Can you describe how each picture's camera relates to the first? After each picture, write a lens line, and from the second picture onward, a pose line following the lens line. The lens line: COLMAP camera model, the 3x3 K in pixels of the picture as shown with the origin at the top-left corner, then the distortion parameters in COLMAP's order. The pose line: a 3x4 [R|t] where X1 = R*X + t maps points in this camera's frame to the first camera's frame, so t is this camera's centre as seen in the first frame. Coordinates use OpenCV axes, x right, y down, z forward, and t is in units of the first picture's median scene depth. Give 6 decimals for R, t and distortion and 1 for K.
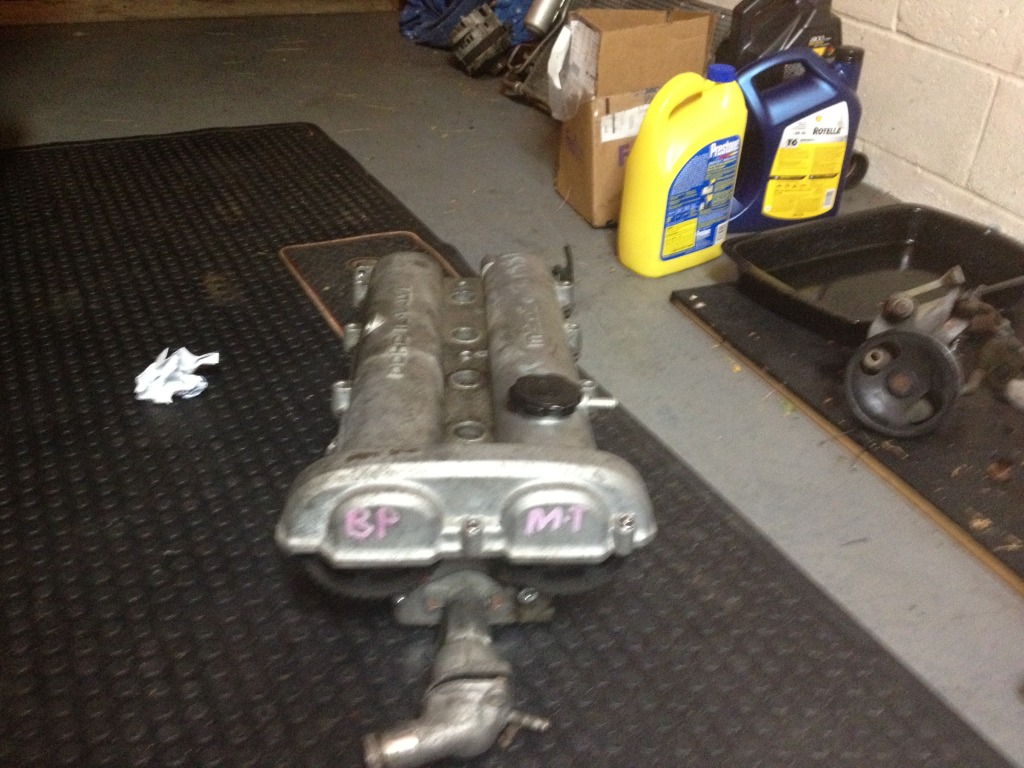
lens RADIAL K [[977.7, 0, 516.6], [0, 977.7, 385.7], [0, 0, 1]] dist [0.181310, -0.400196]
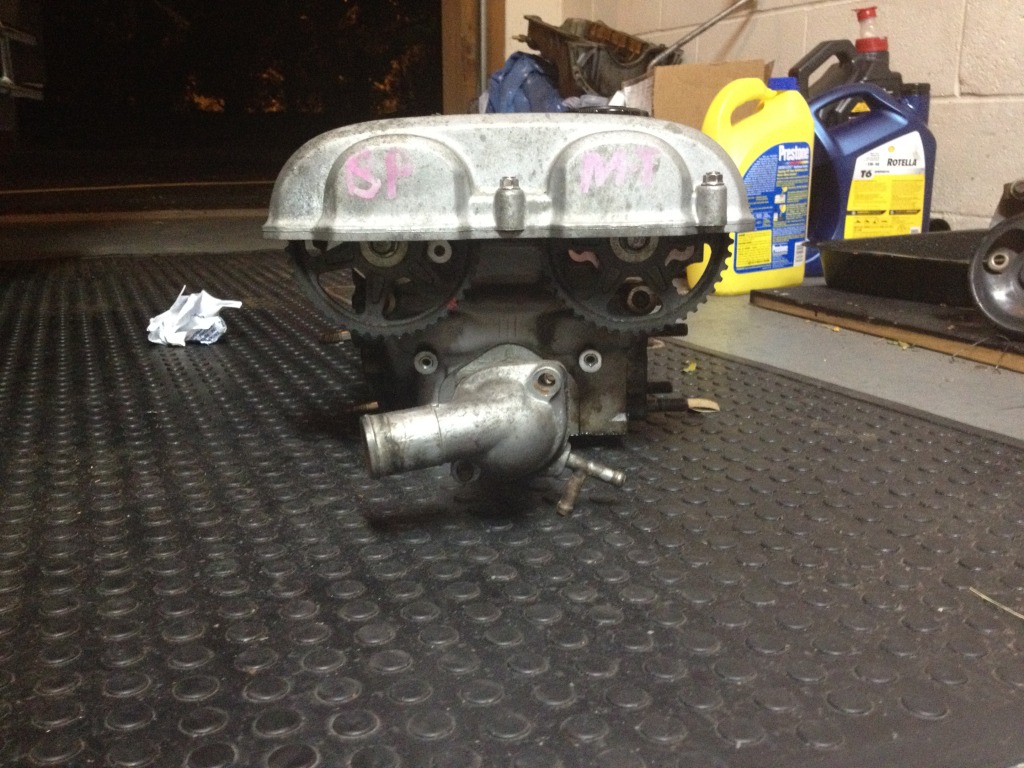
lens RADIAL K [[987.7, 0, 520.8], [0, 987.7, 376.1], [0, 0, 1]] dist [0.153756, -0.340856]
pose [[0.997193, -0.040694, -0.062846, 0.002682], [0.019896, 0.953246, -0.301541, 0.234875], [0.072178, 0.299444, 0.951380, 0.138955]]
